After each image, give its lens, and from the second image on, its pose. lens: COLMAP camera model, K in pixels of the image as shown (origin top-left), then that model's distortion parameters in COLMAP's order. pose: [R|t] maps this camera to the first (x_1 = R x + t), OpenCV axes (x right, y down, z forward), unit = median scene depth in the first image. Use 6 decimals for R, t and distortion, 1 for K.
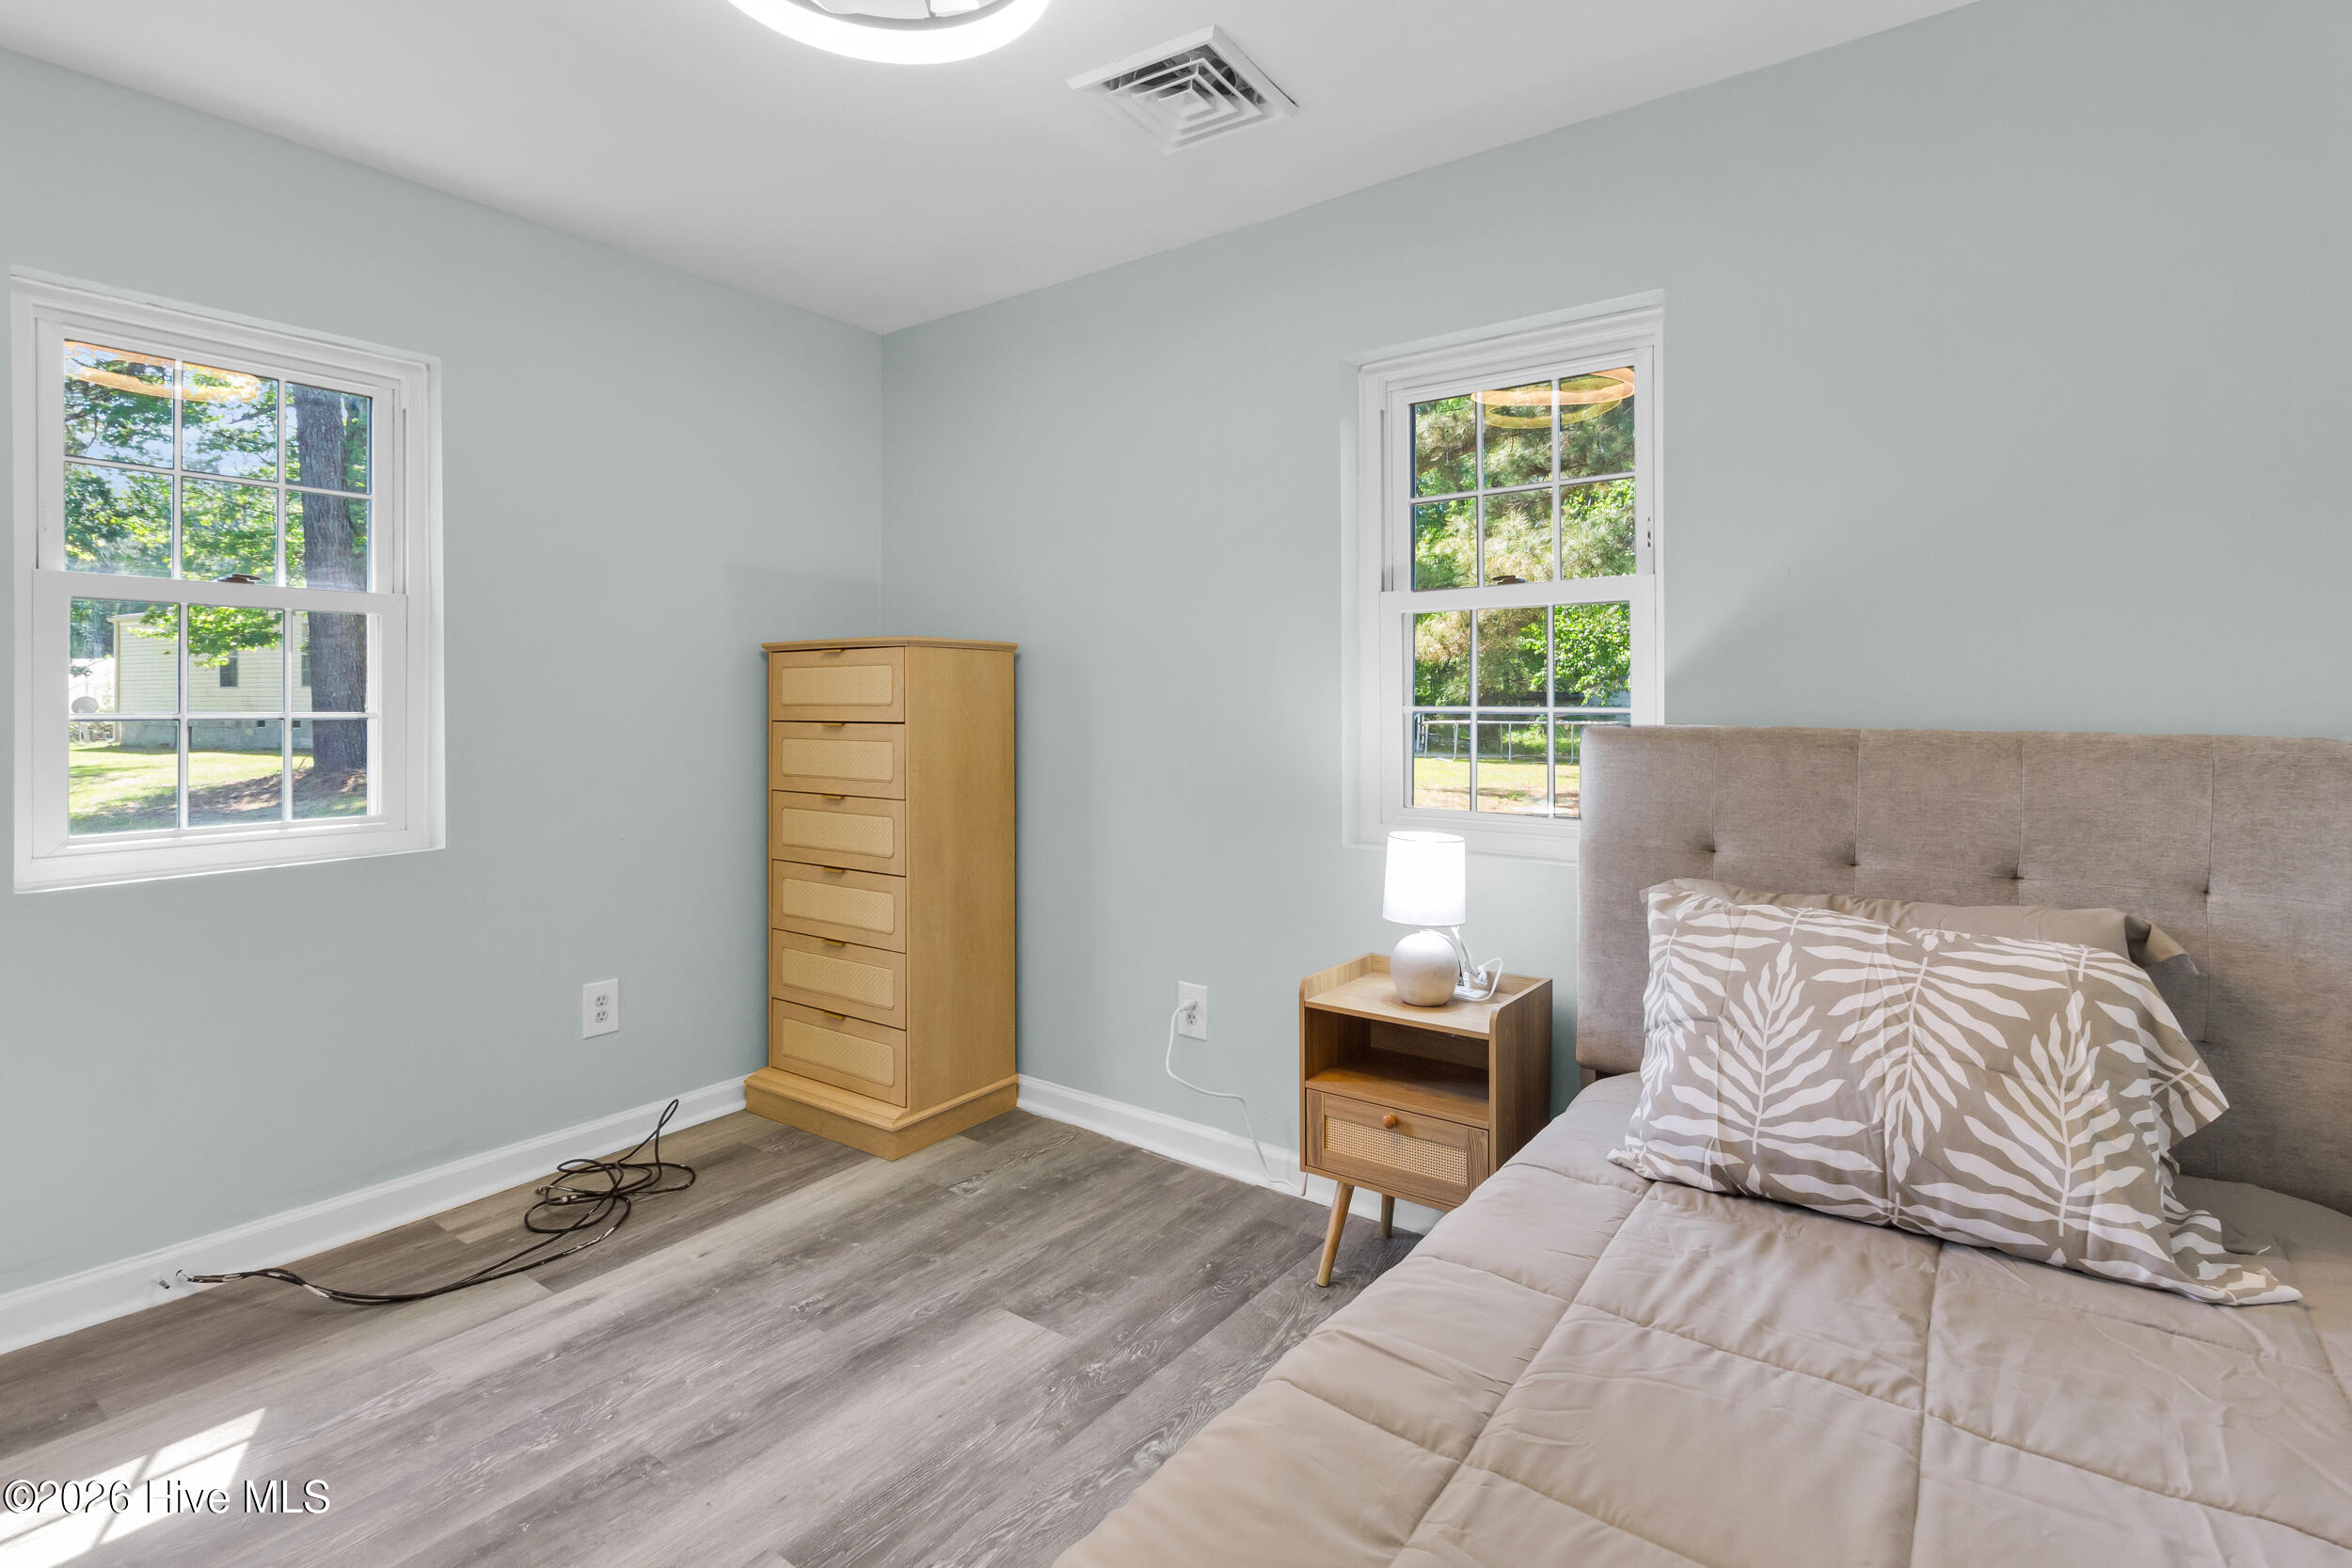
lens RADIAL K [[1119.9, 0, 1185.5], [0, 1119.9, 702.7], [0, 0, 1]] dist [0.001031, 0.000047]
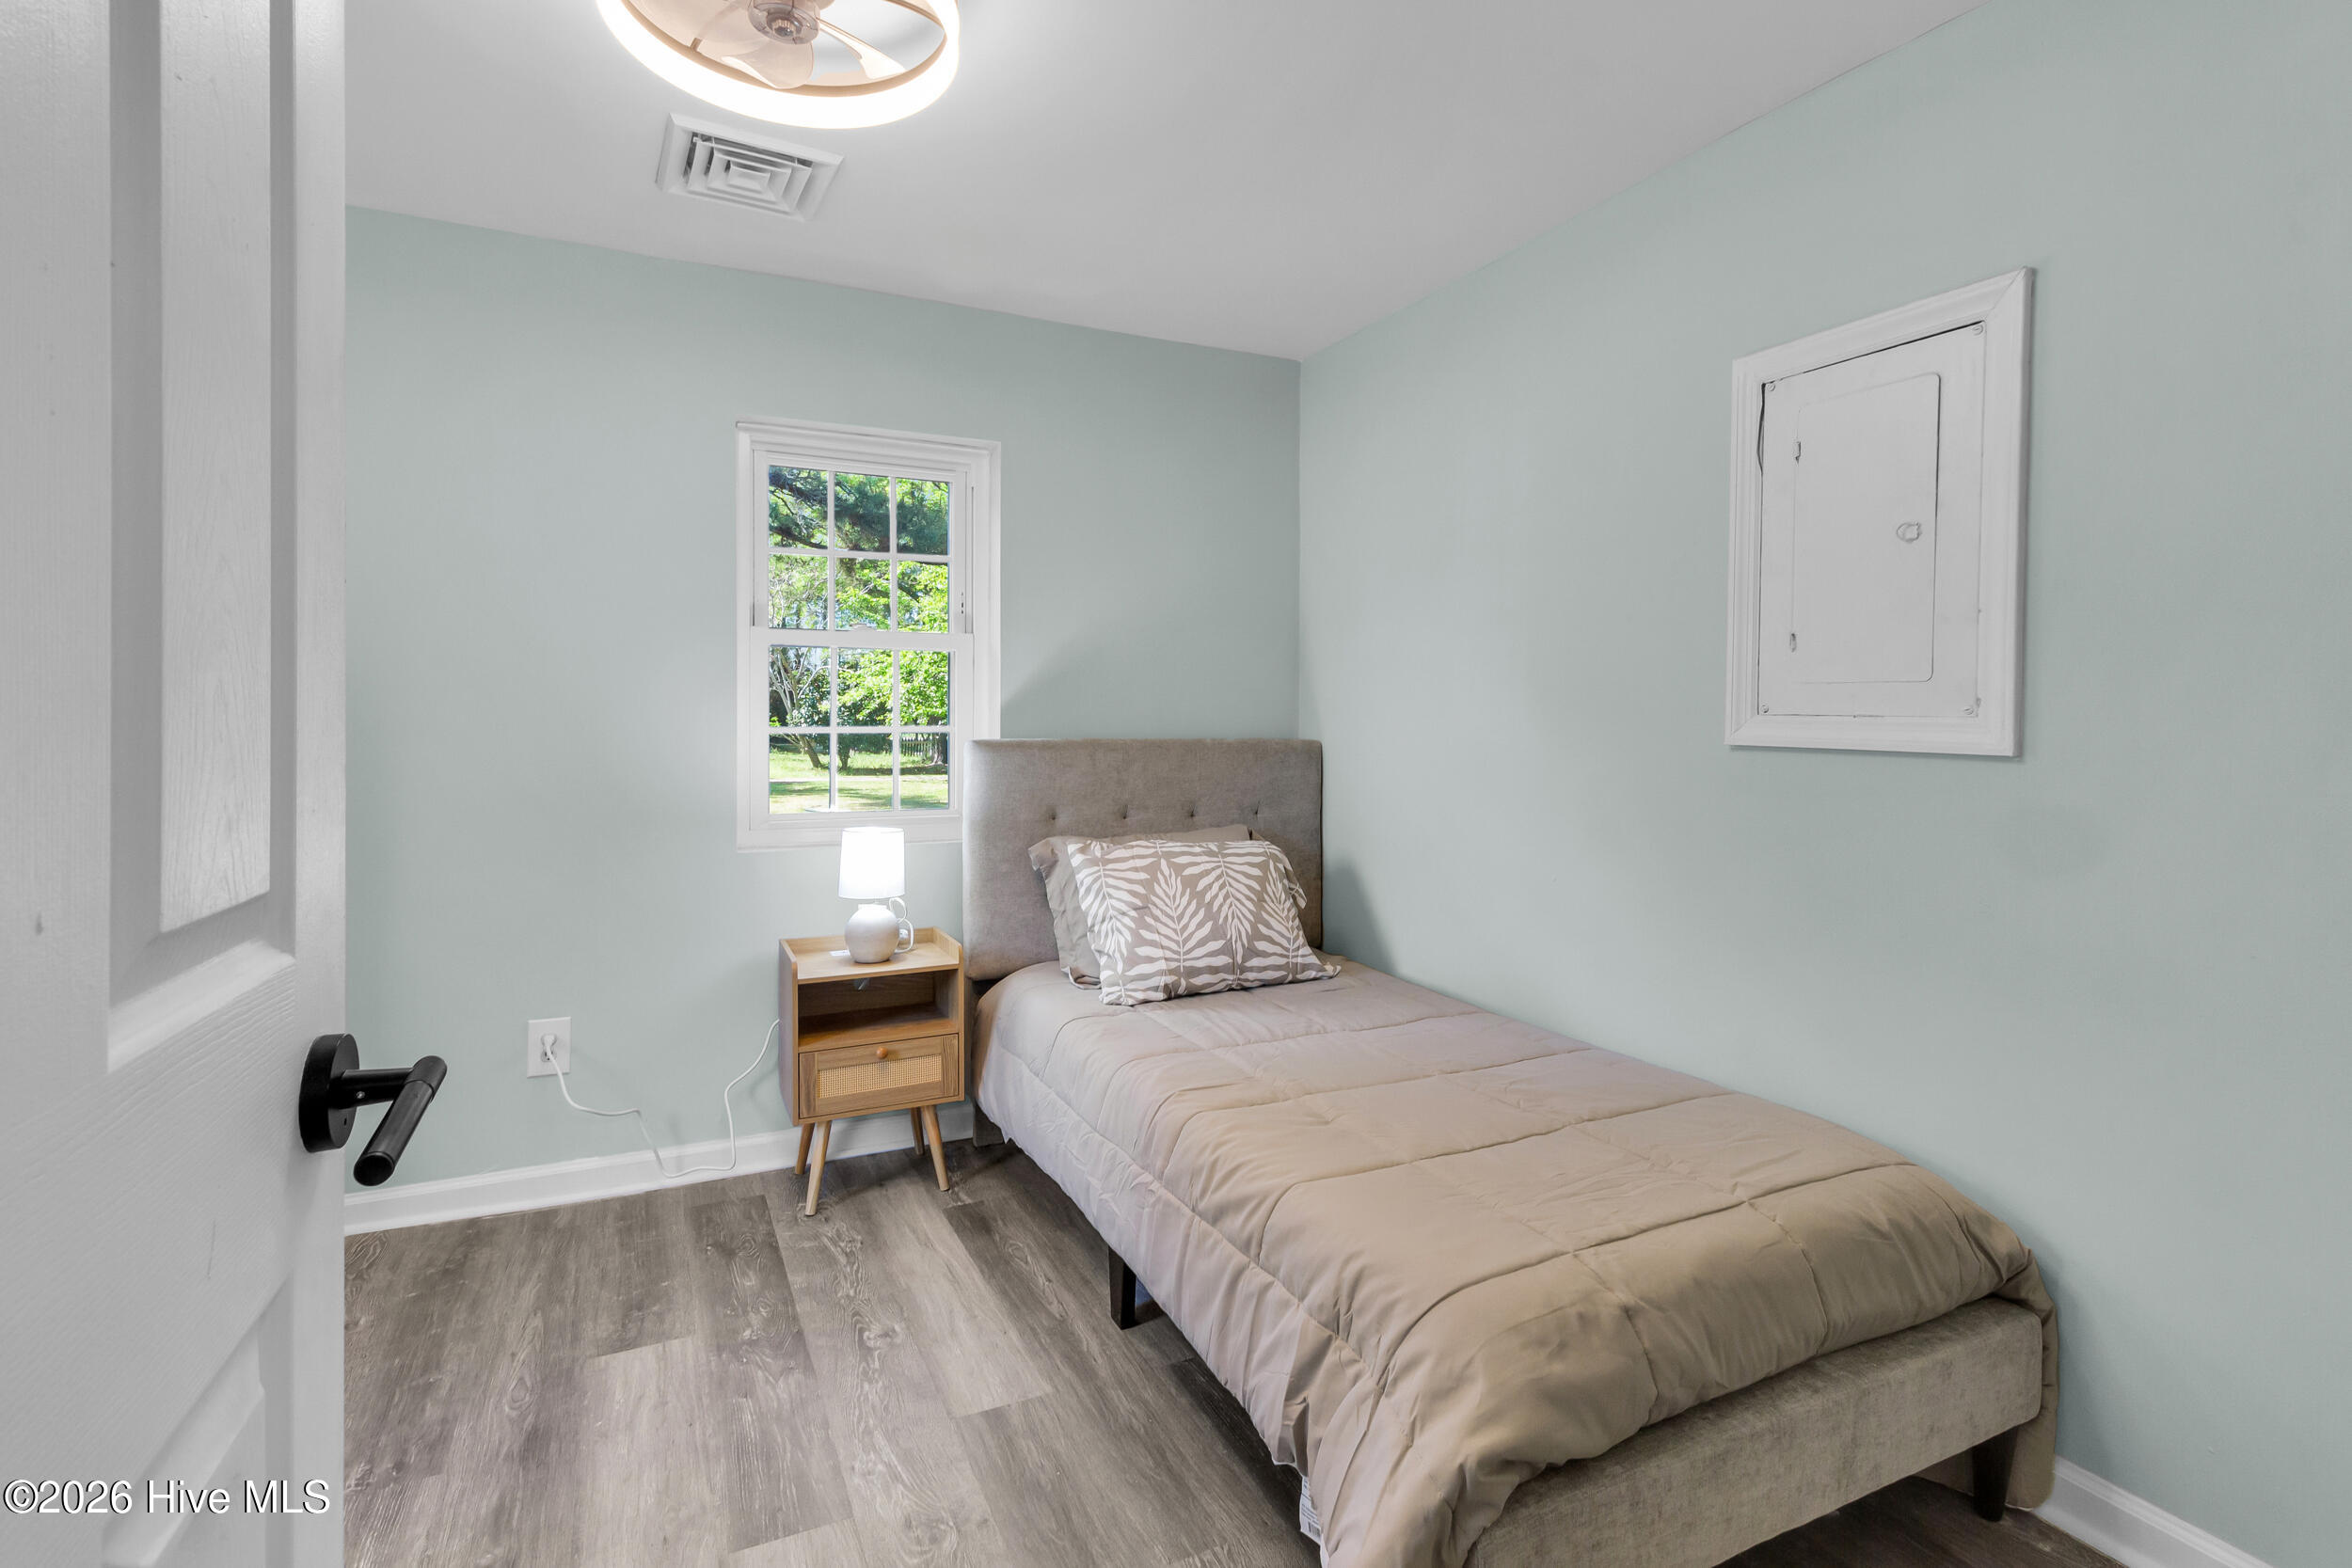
lens RADIAL K [[1116.5, 0, 1162.3], [0, 1116.5, 756.2], [0, 0, 1]] dist [0.000512, -0.000264]
pose [[0.463204, -0.026560, 0.885854, -0.995931], [0.000545, 0.999559, 0.029684, -0.001091], [-0.886251, -0.013267, 0.463014, 0.173856]]
